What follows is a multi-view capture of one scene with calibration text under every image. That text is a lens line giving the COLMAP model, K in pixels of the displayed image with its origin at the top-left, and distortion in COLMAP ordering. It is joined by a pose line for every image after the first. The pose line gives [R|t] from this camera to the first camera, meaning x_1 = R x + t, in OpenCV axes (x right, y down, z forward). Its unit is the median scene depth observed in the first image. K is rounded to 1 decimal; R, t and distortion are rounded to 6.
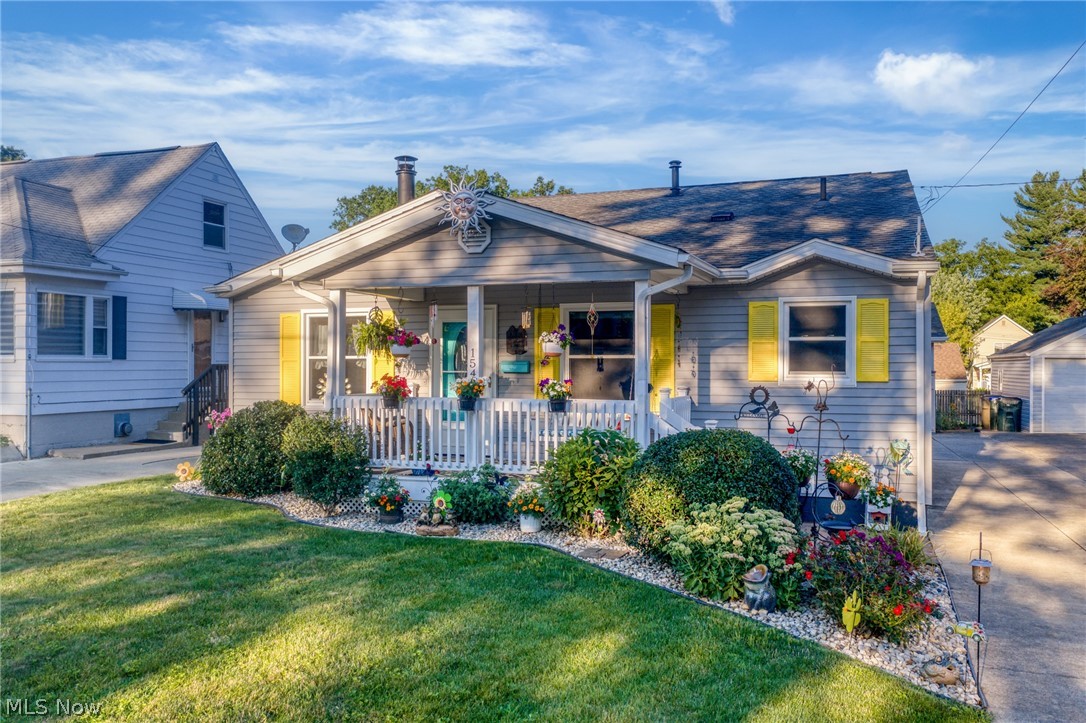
lens RADIAL K [[883.2, 0, 543.0], [0, 883.2, 361.5], [0, 0, 1]] dist [0.006032, 0.001610]
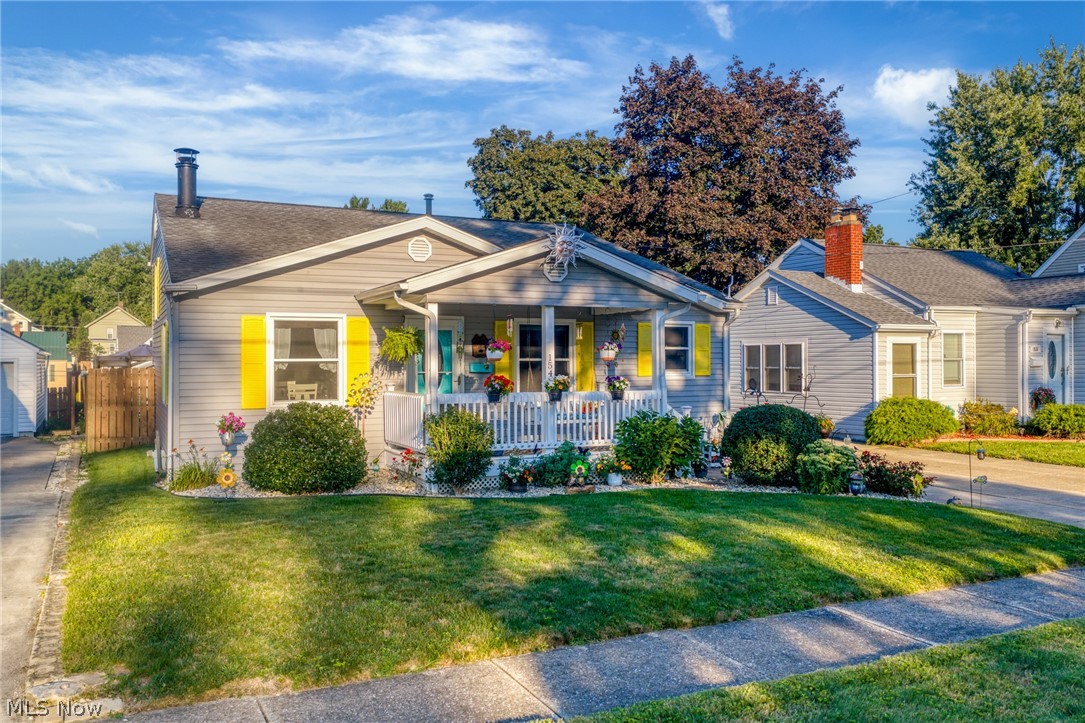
lens RADIAL K [[882.4, 0, 542.5], [0, 882.4, 361.5], [0, 0, 1]] dist [0.006032, 0.001610]
pose [[0.710195, -0.002832, 0.703999, -0.940125], [0.000465, 0.999994, 0.003553, -0.008251], [-0.704005, -0.002197, 0.710192, 0.074441]]
